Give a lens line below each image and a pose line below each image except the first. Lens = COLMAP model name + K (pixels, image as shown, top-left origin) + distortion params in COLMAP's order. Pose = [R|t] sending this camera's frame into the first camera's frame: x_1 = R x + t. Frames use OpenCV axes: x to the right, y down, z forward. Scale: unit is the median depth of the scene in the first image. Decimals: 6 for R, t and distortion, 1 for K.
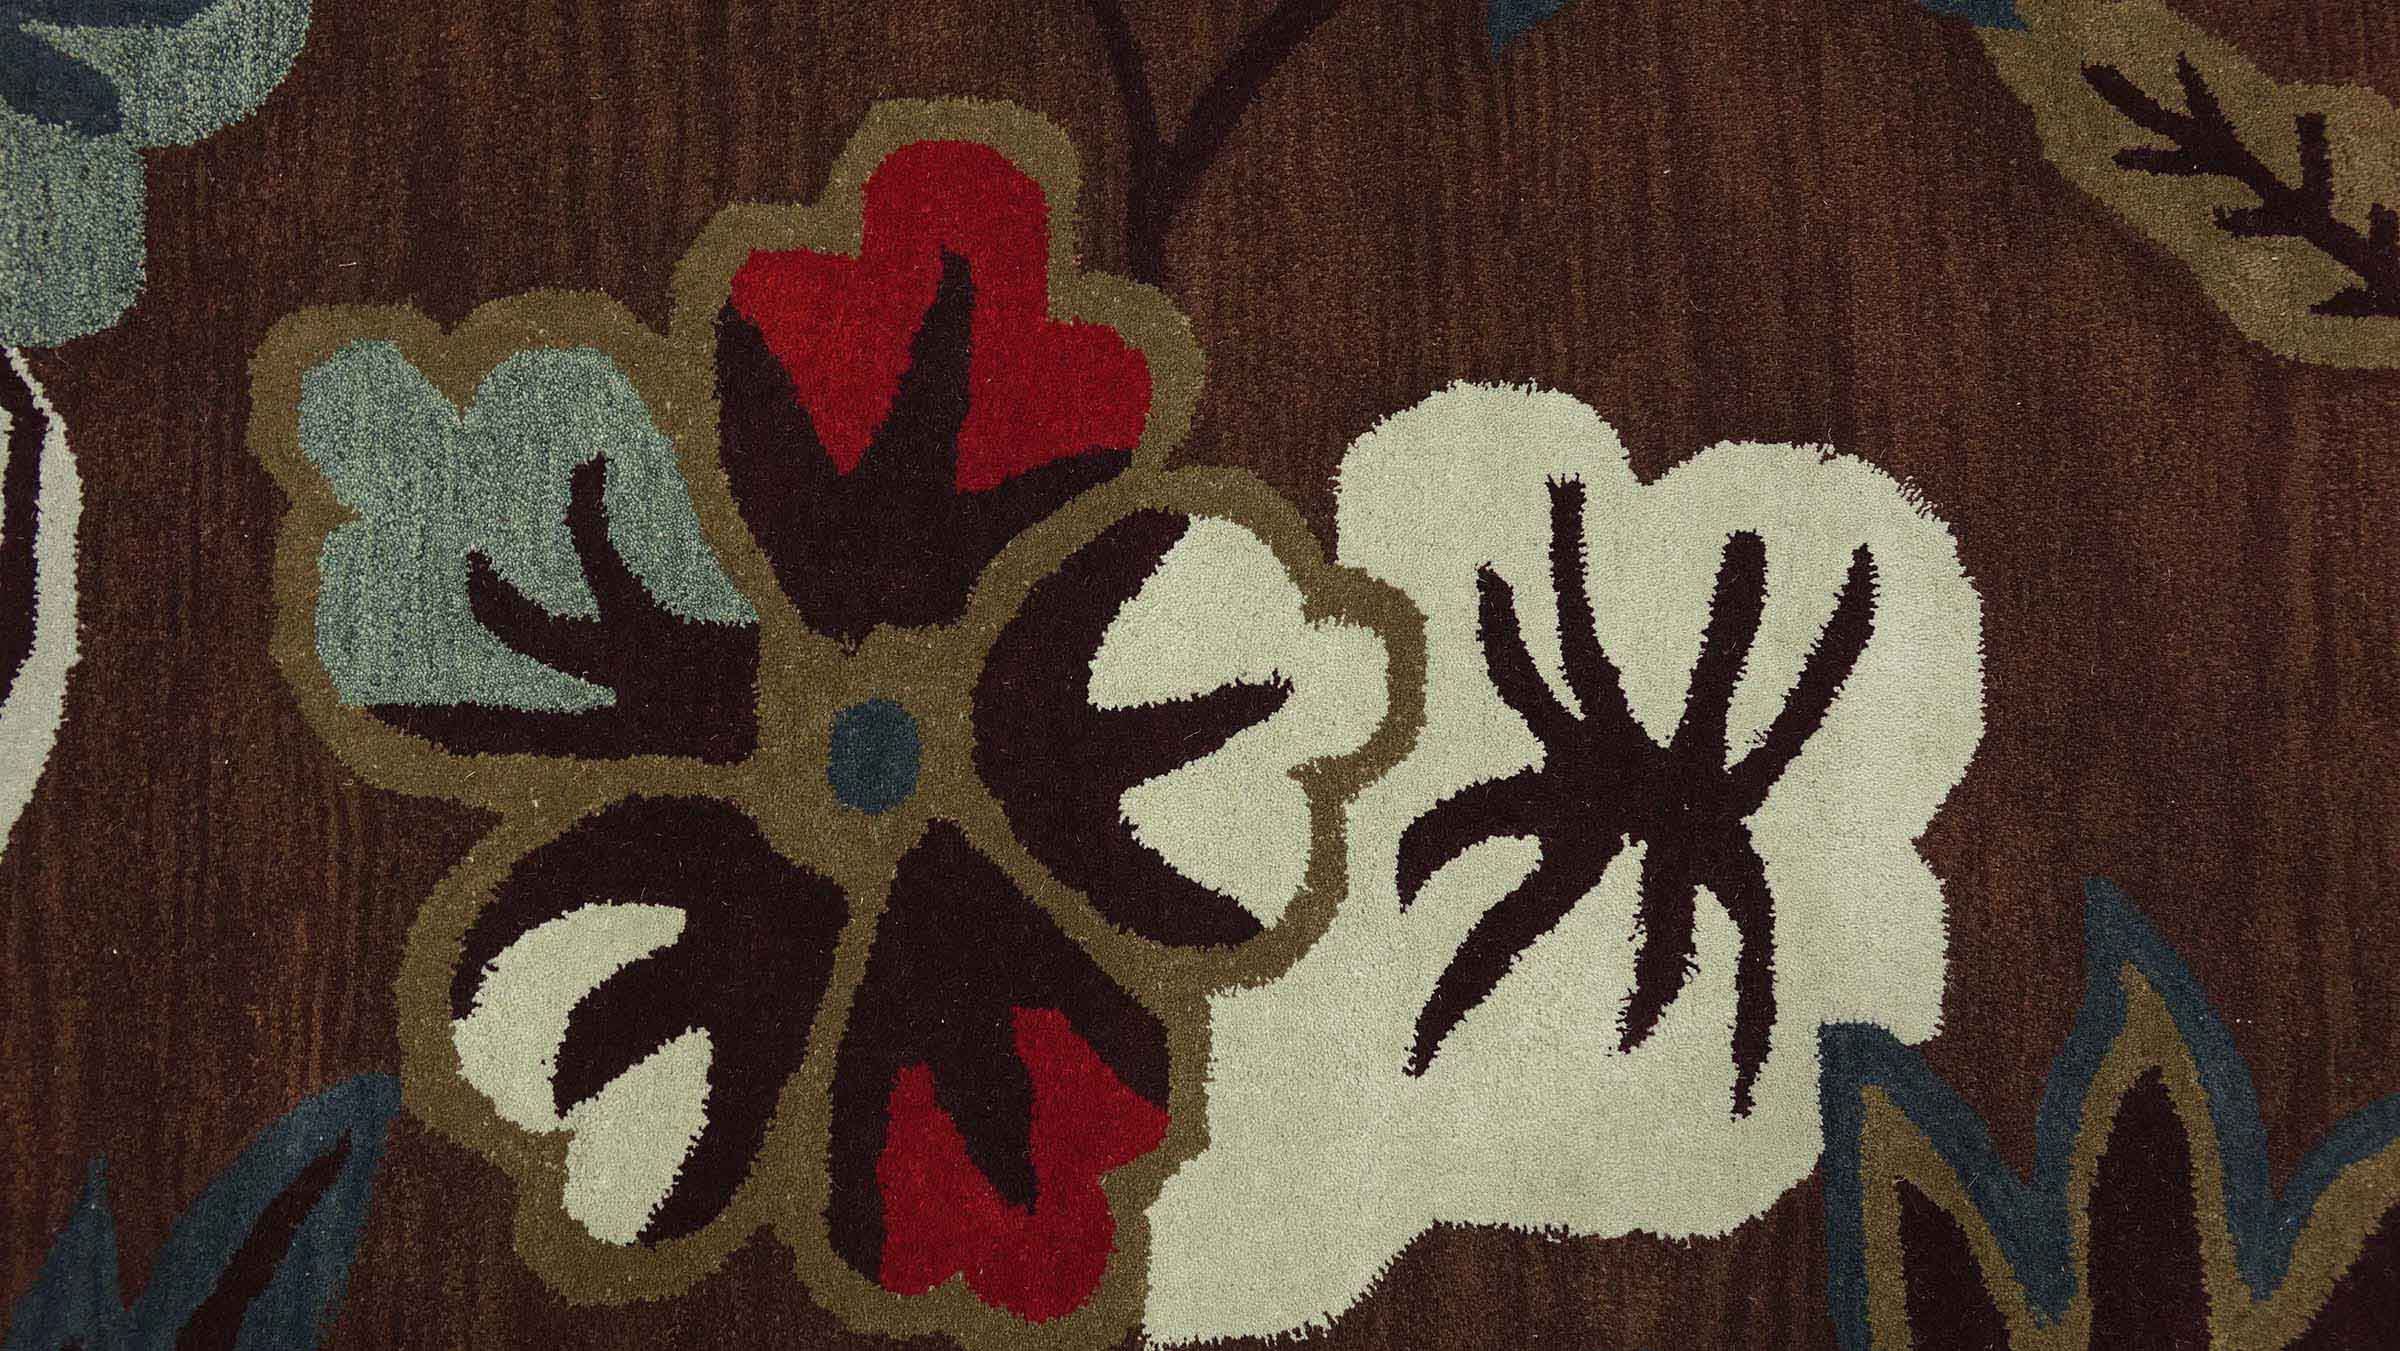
lens RADIAL K [[2249.1, 0, 1200.9], [0, 2249.1, 671.5], [0, 0, 1]] dist [-0.007630, 0.000000]
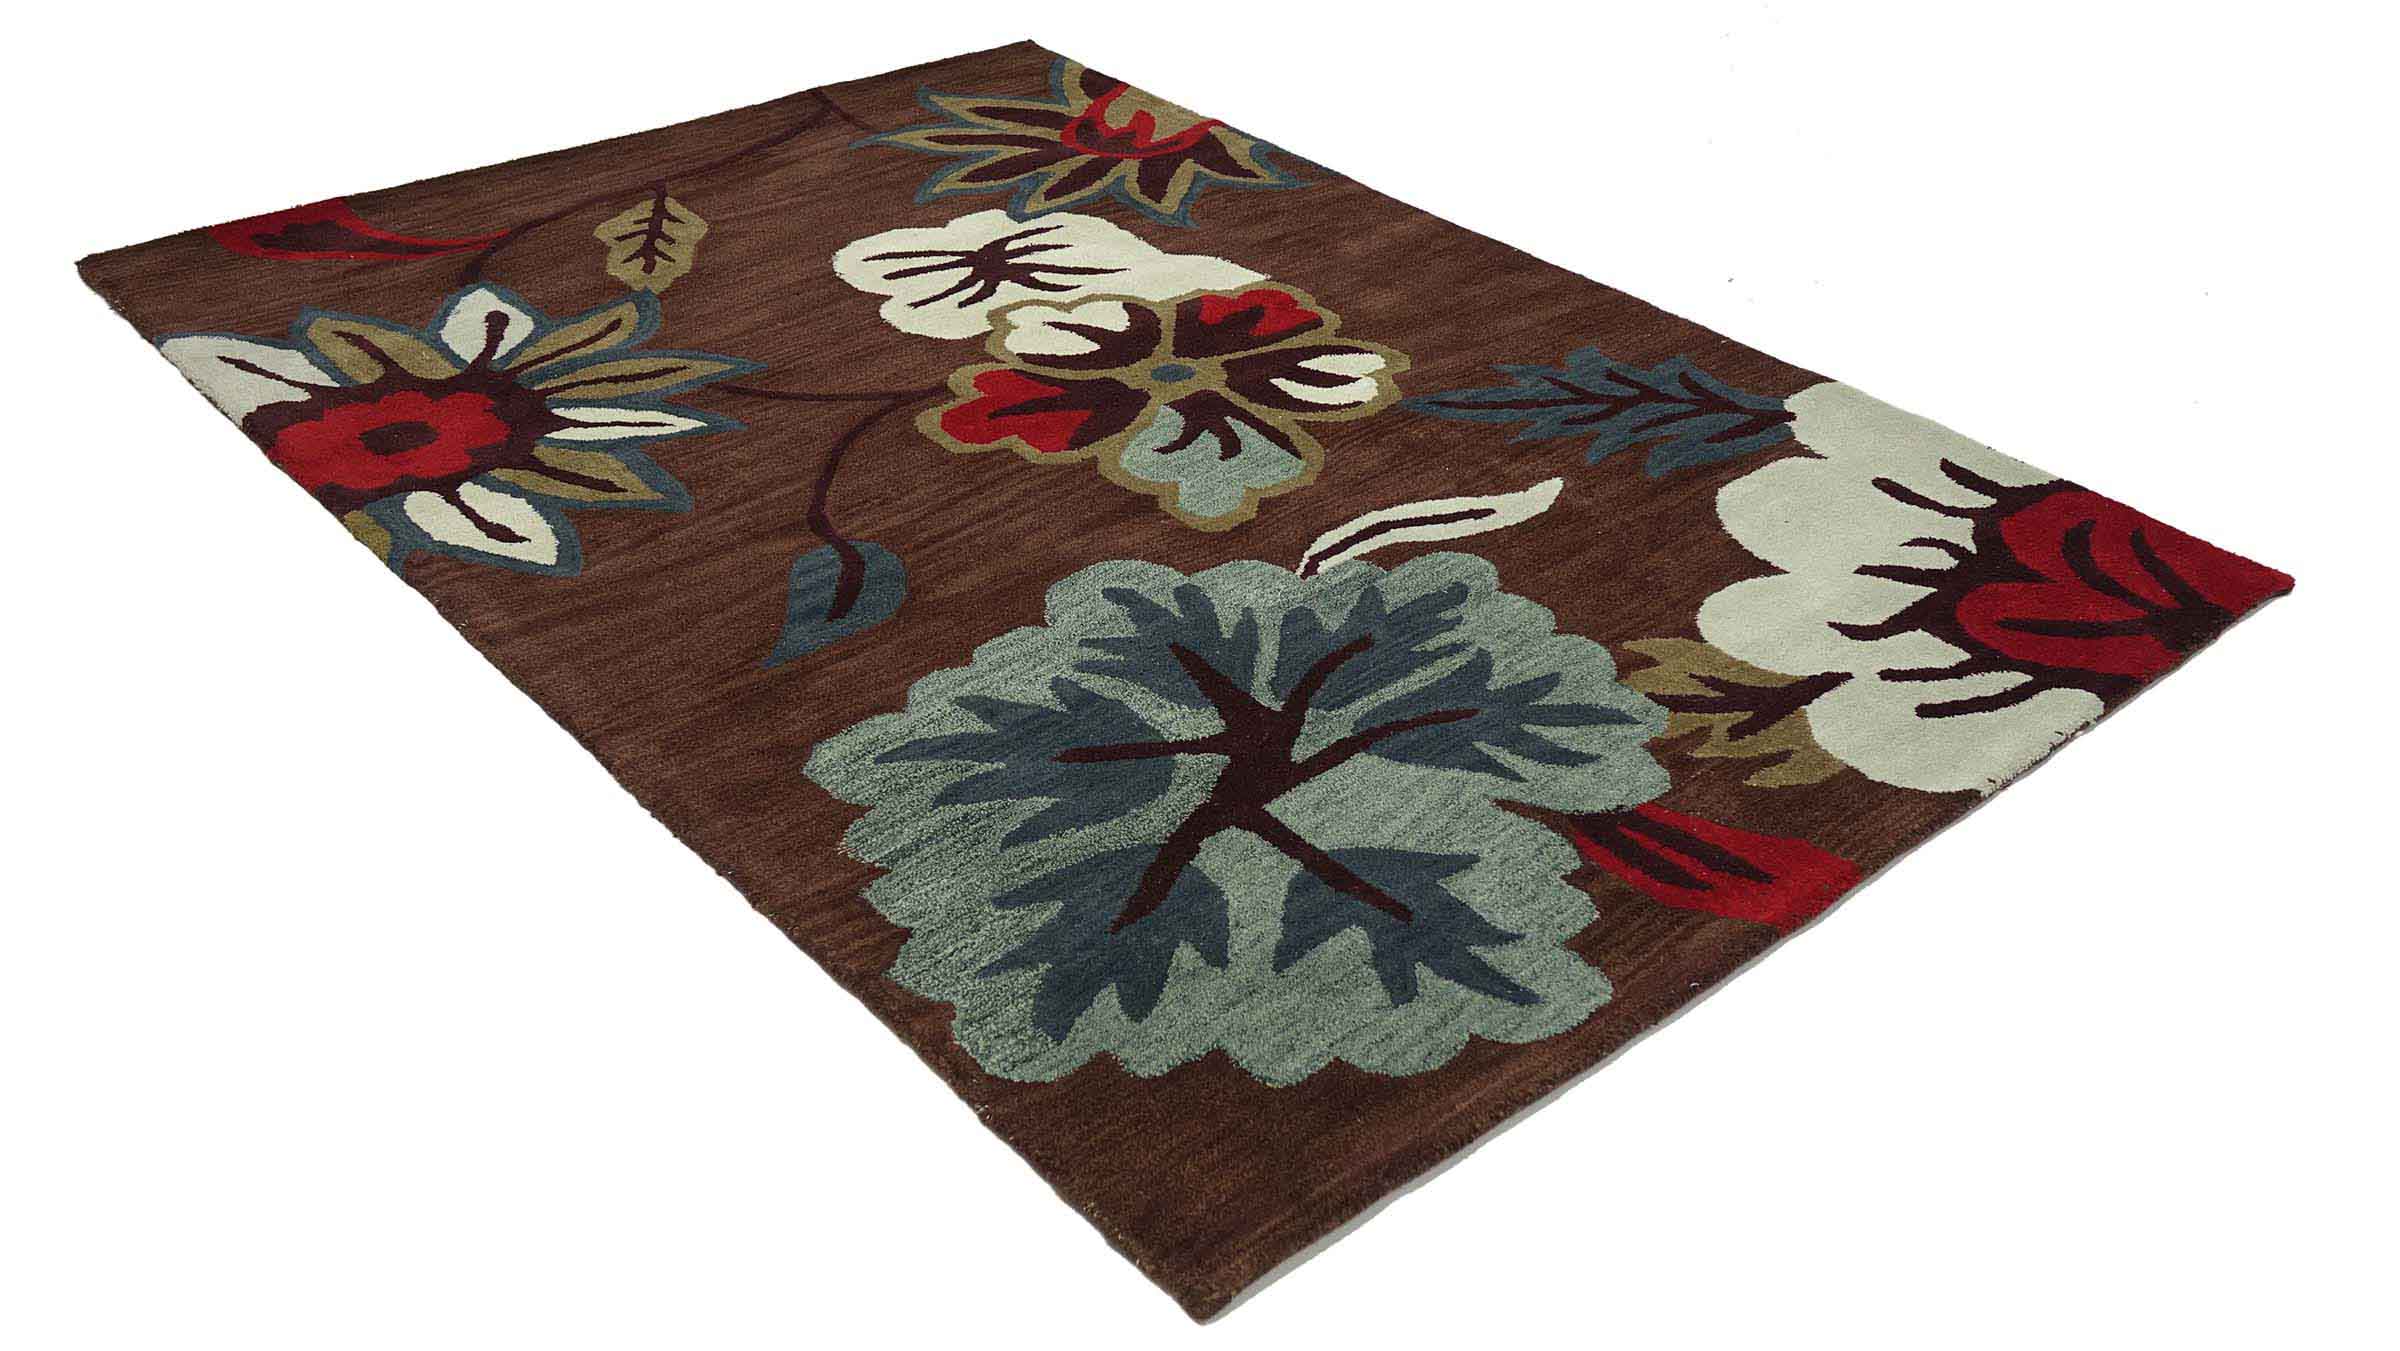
lens RADIAL K [[2225.5, 0, 1195.1], [0, 2225.5, 674.3], [0, 0, 1]] dist [0.005100, 0.000000]
pose [[-0.663660, -0.479413, 0.574211, -1.700862], [0.737630, -0.291837, 0.608879, -1.508214], [-0.124328, 0.827644, 0.547310, -0.062178]]
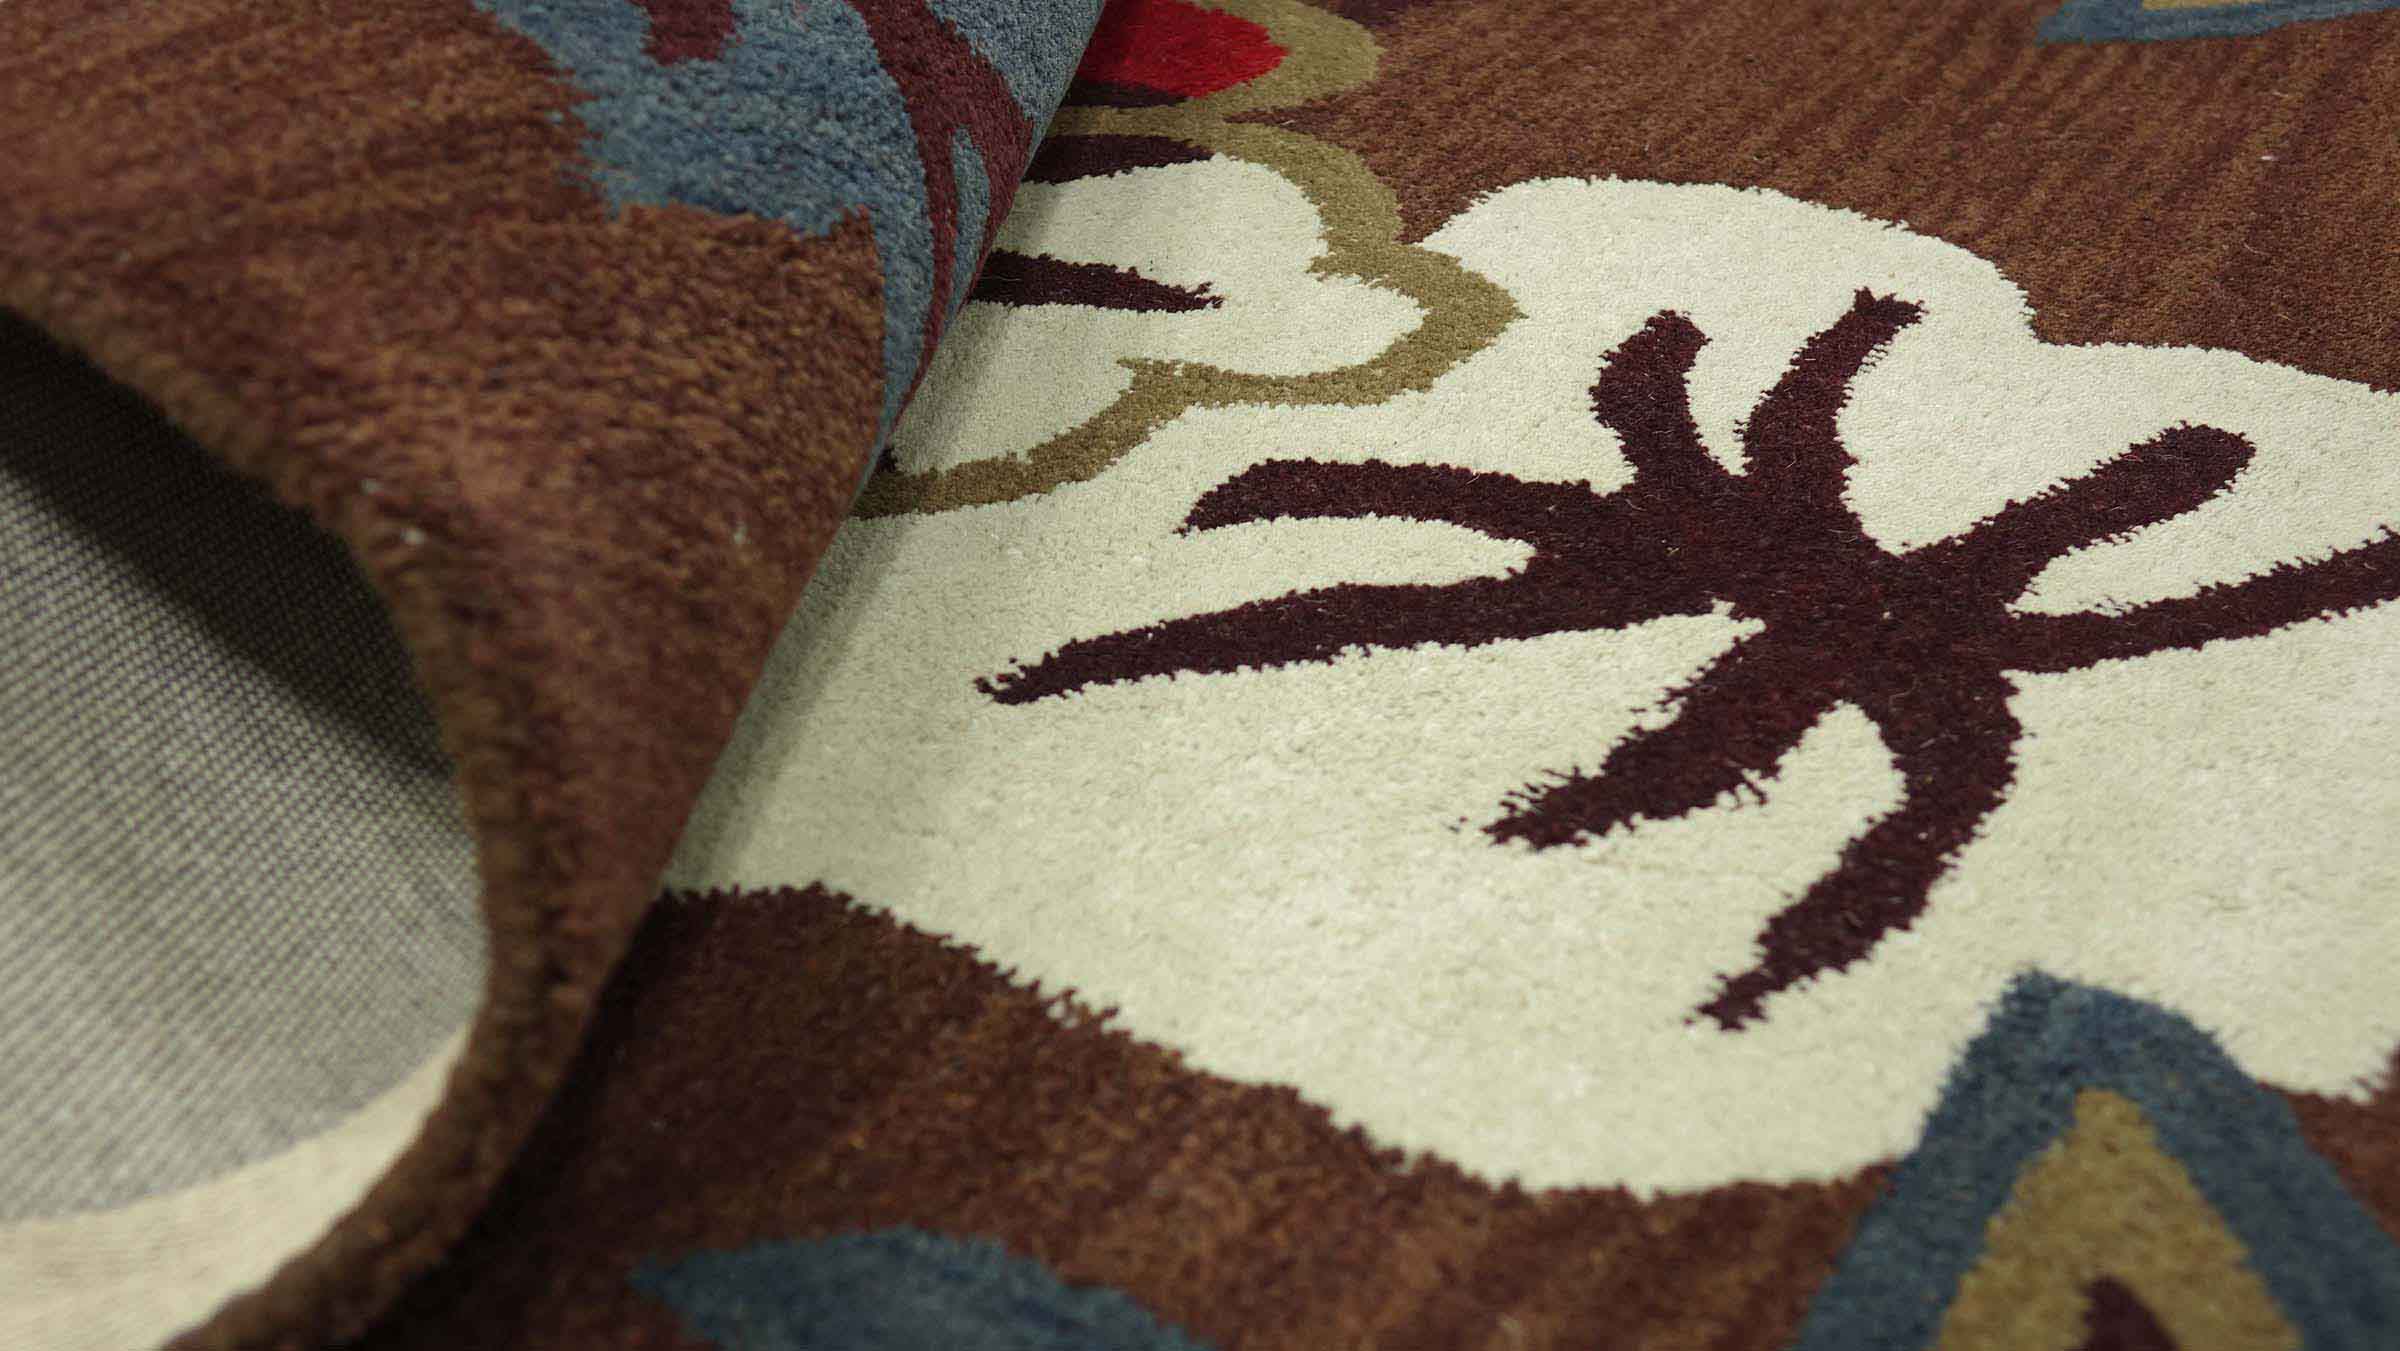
lens RADIAL K [[3234.7, 0, 1199.0], [0, 3234.7, 675.2], [0, 0, 1]] dist [-0.009959, 0.000000]
pose [[0.860123, 0.243878, -0.448010, 0.380952], [-0.508434, 0.480561, -0.714532, 0.566460], [0.041037, 0.842369, 0.537337, 0.682889]]
